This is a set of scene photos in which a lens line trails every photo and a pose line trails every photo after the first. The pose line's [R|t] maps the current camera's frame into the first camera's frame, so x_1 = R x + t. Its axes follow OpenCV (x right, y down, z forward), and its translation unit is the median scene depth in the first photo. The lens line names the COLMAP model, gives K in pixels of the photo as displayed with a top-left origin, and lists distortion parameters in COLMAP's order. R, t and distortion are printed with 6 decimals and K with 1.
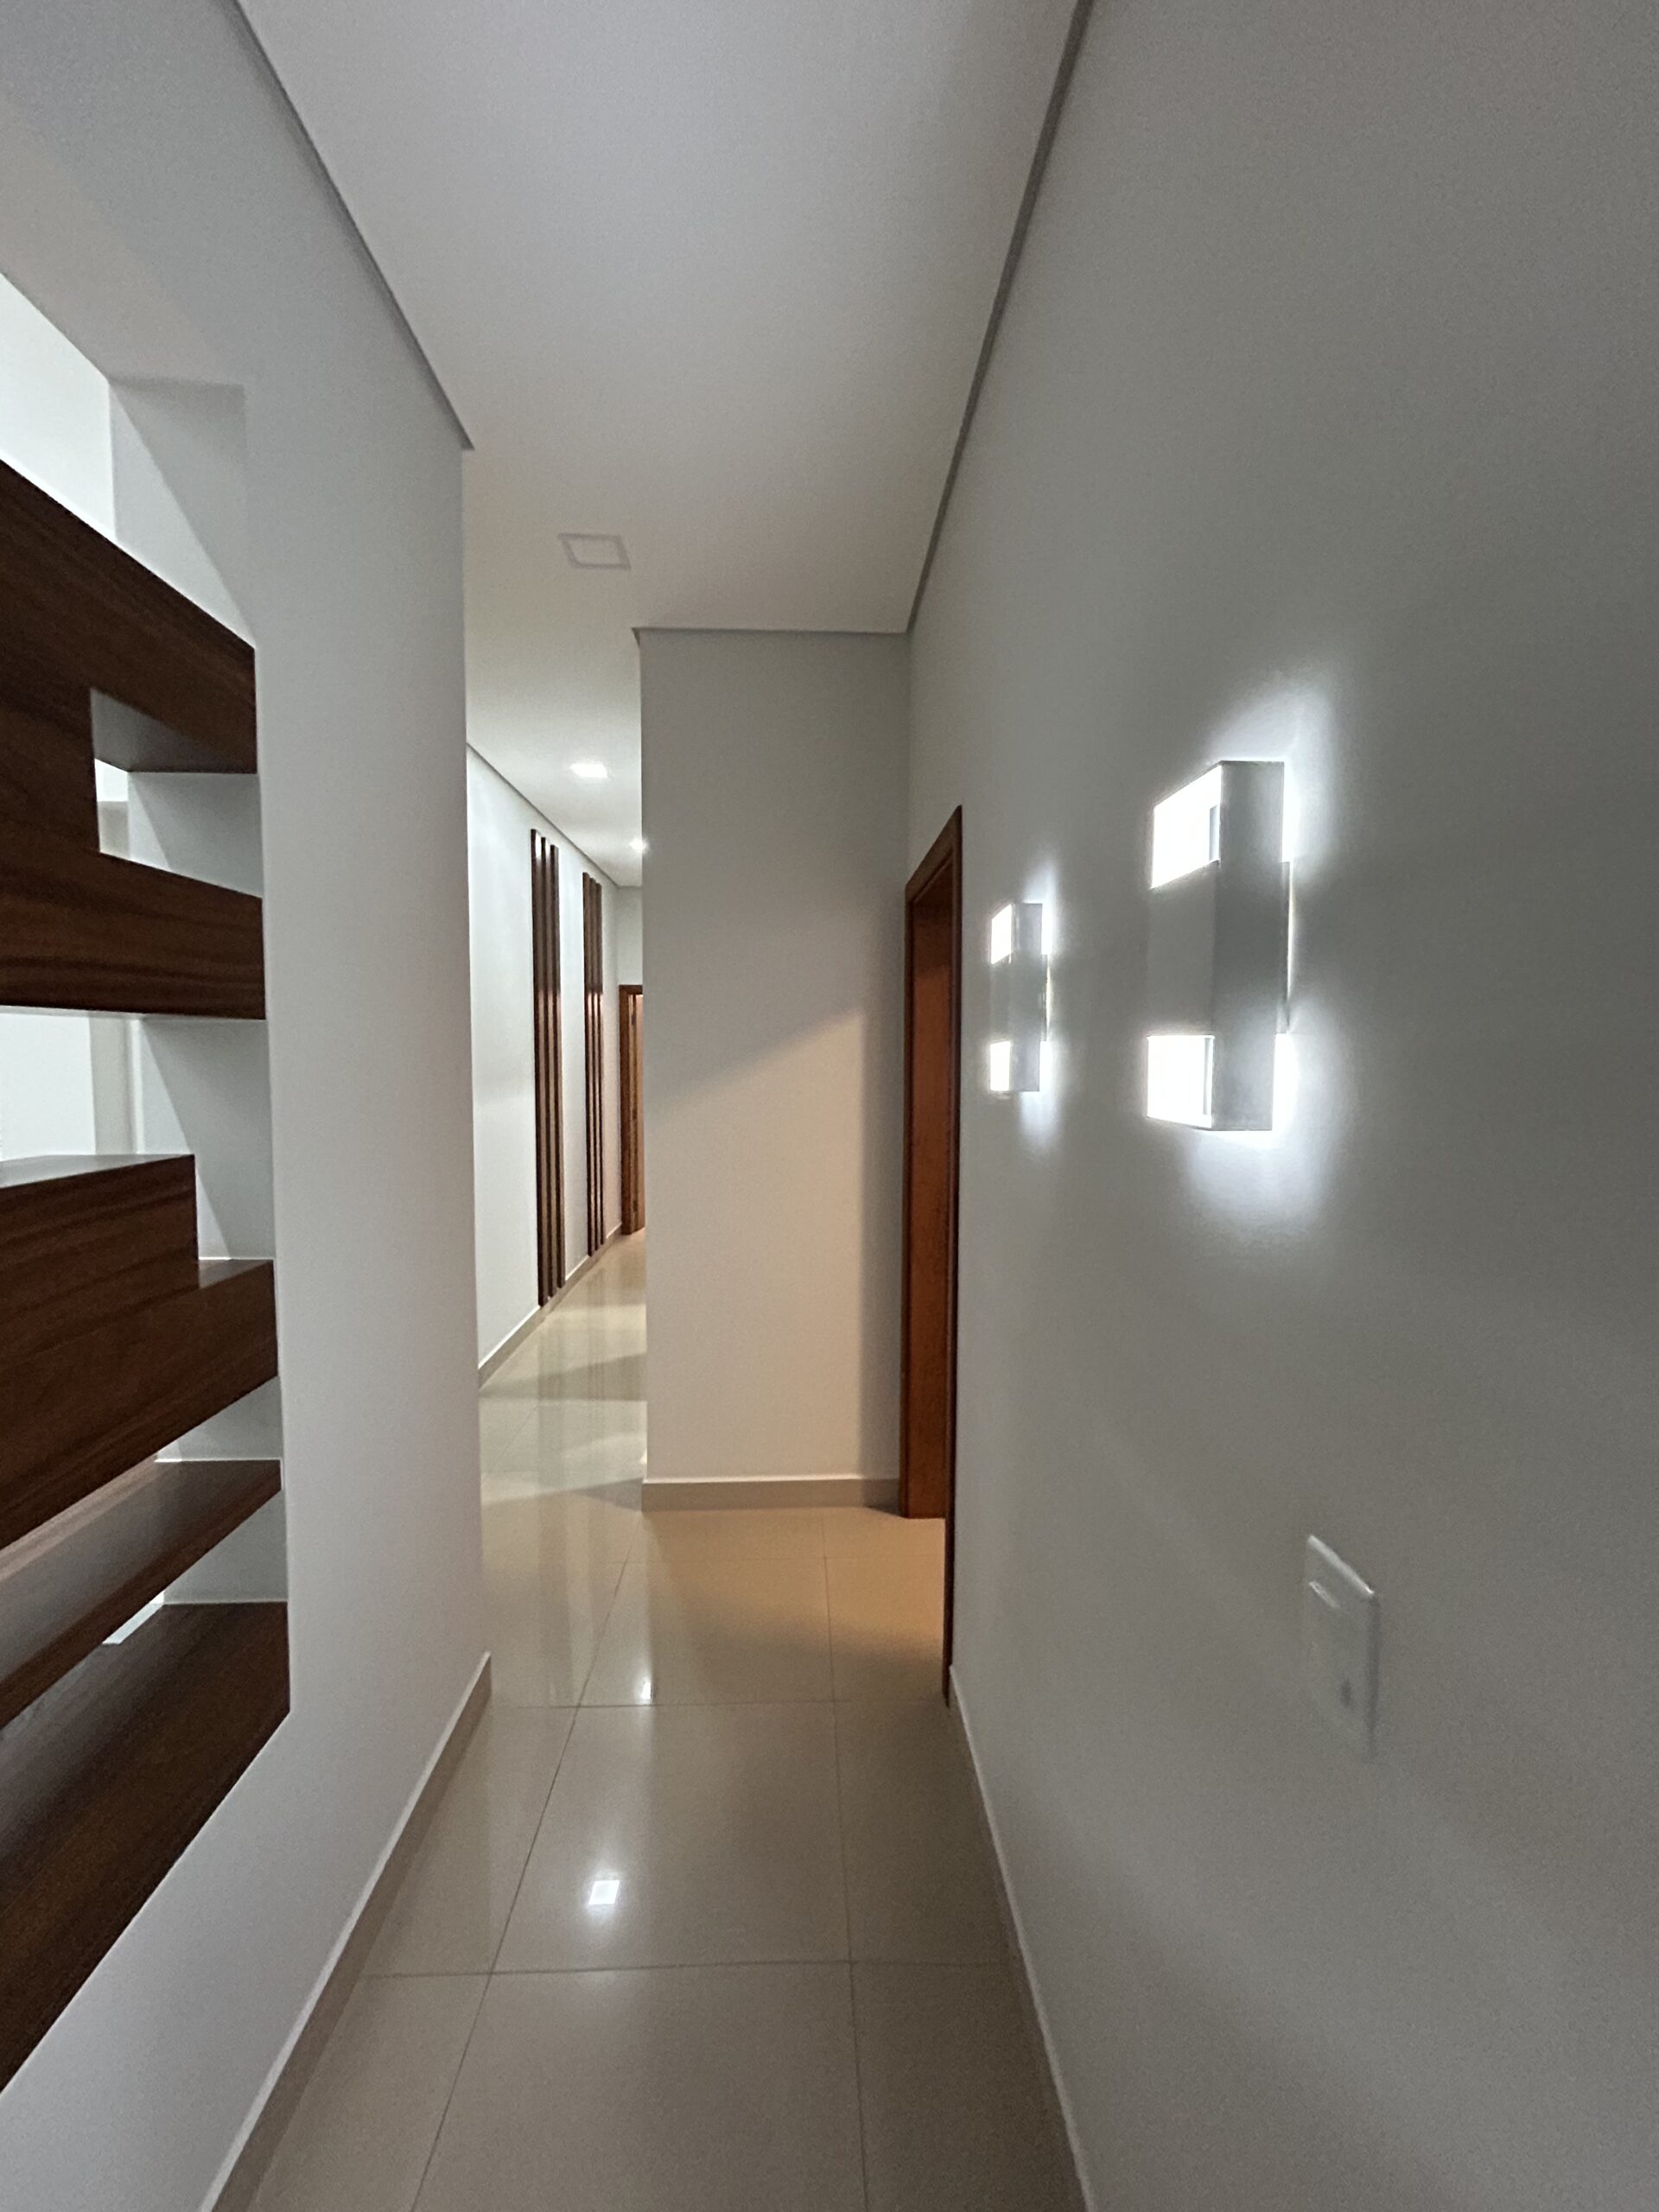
lens RADIAL K [[894.5, 0, 829.8], [0, 894.5, 1109.7], [0, 0, 1]] dist [-0.010862, 0.006668]
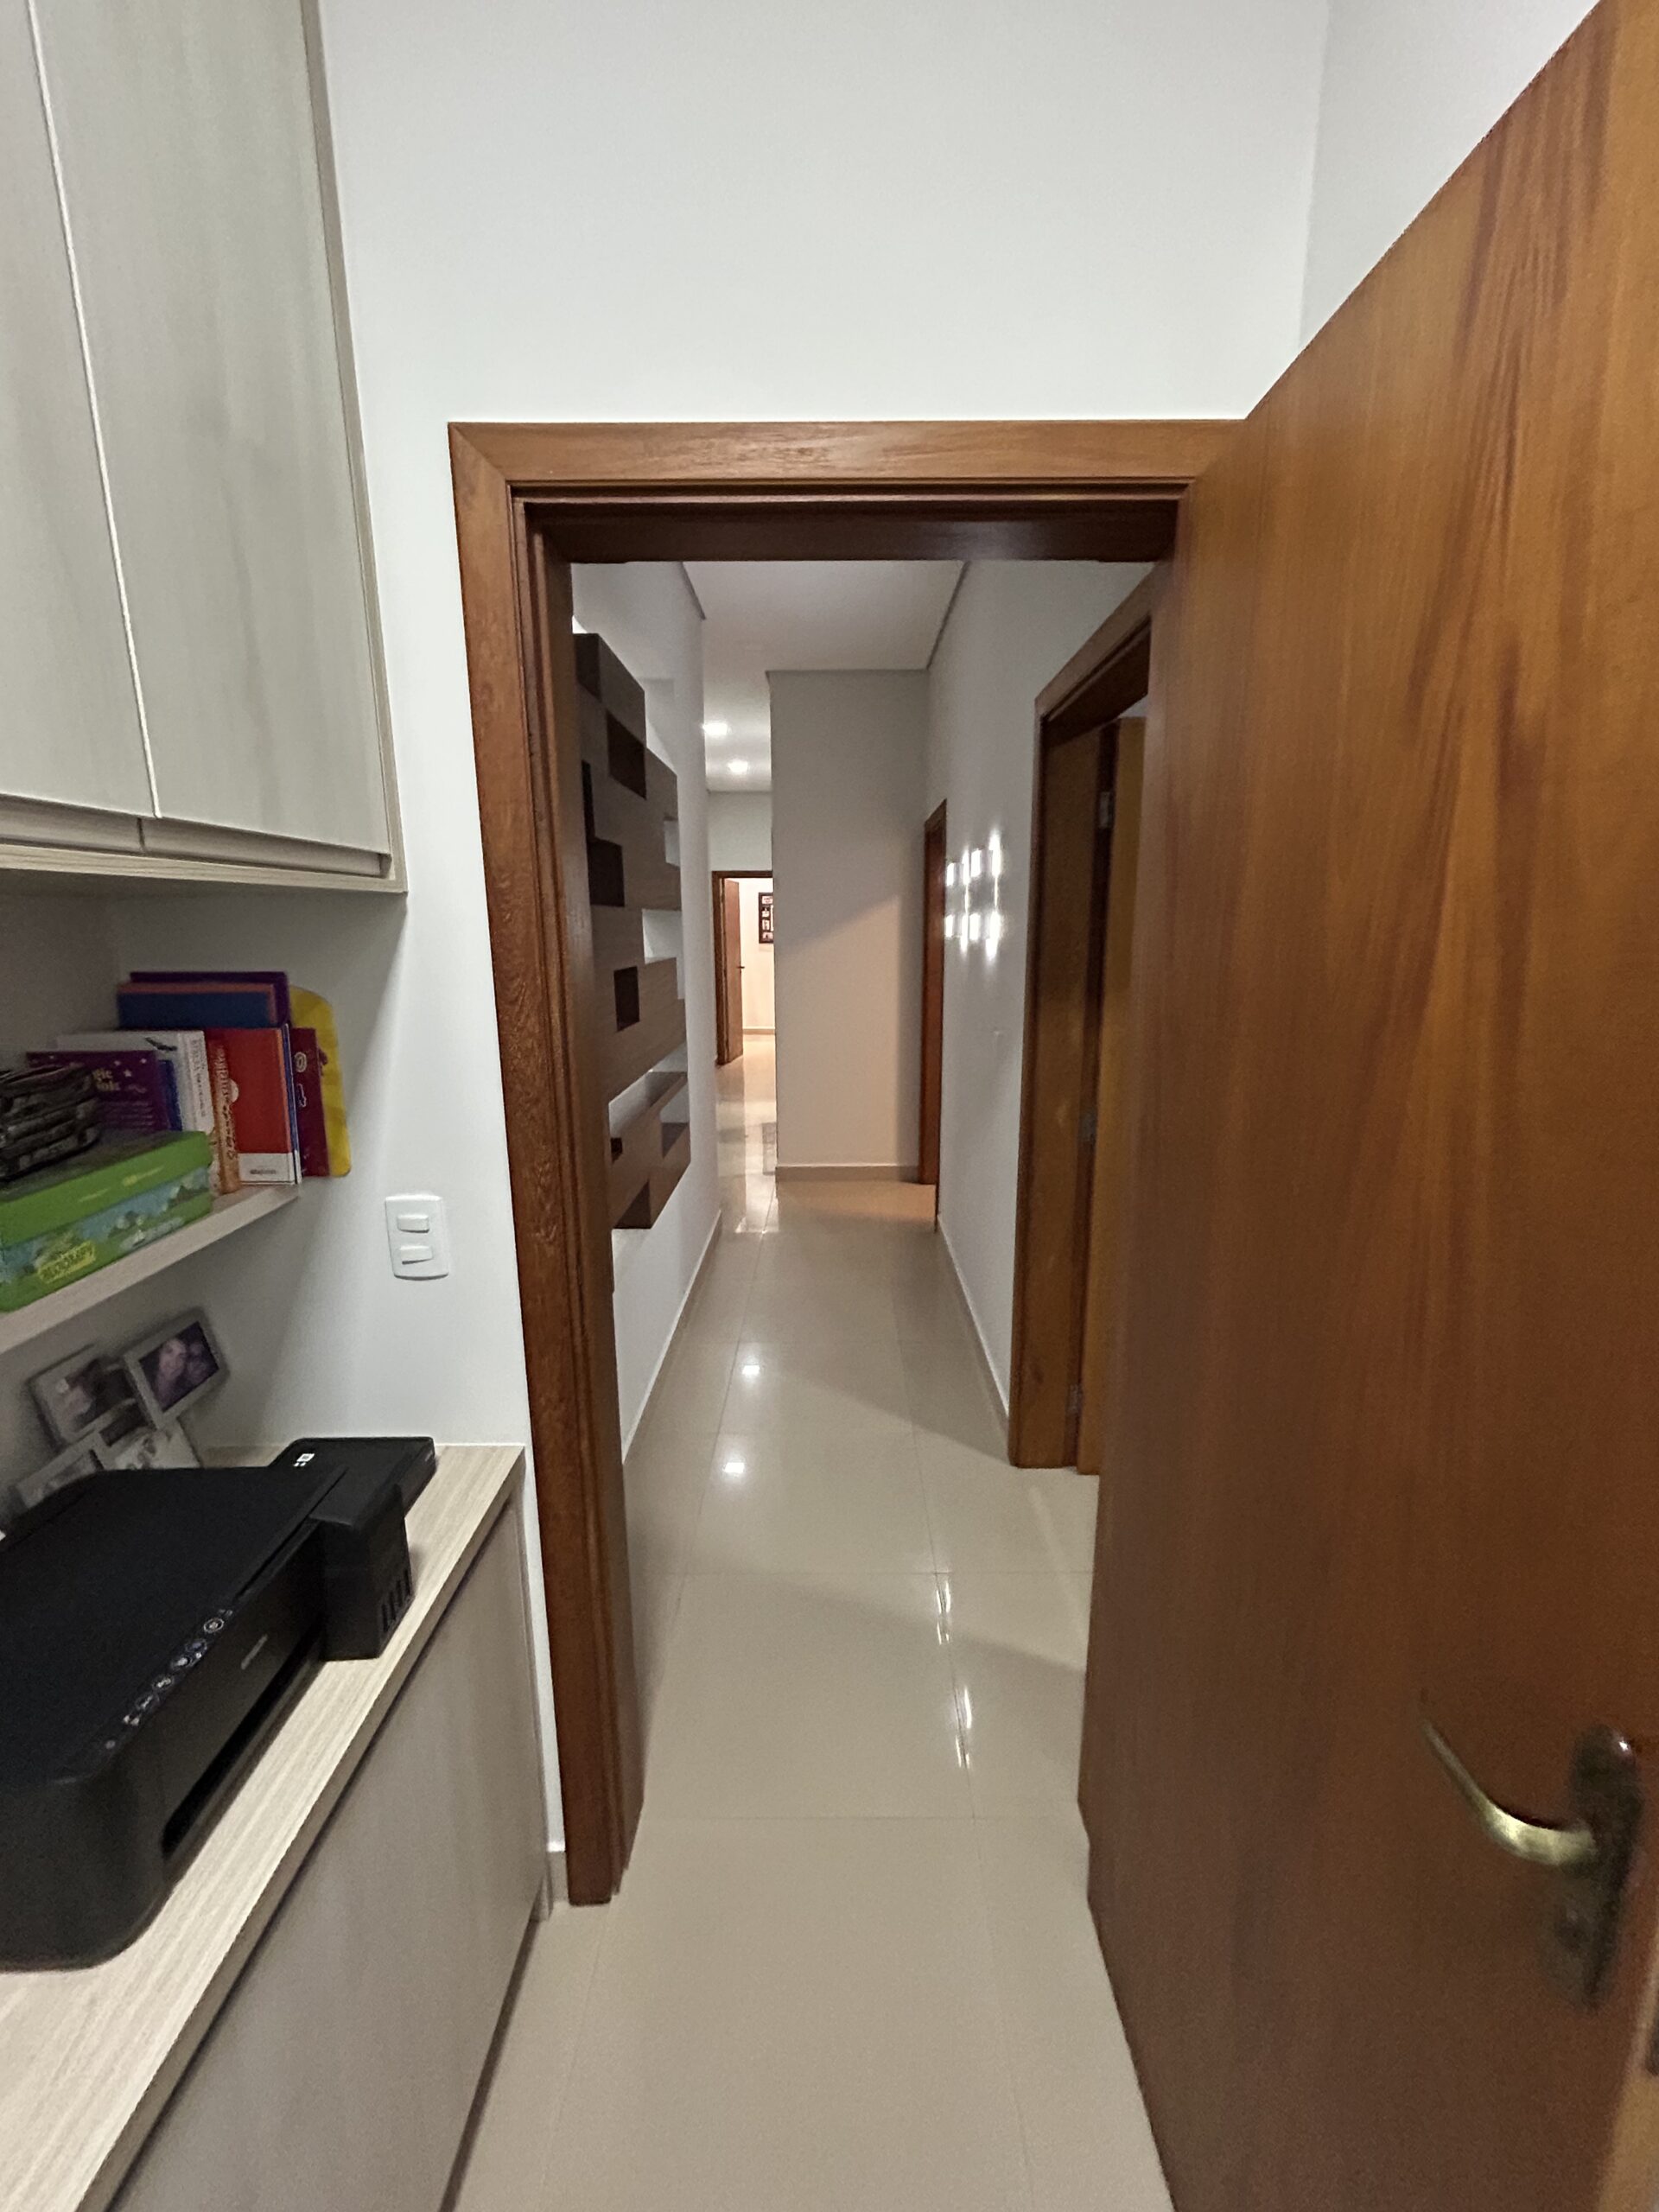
lens RADIAL K [[894.5, 0, 829.8], [0, 894.5, 1109.7], [0, 0, 1]] dist [-0.010862, 0.006668]
pose [[0.998895, 0.000436, -0.046987, -0.021346], [0.006189, 0.990025, 0.140755, 0.065167], [0.046580, -0.140891, 0.988929, -0.977252]]
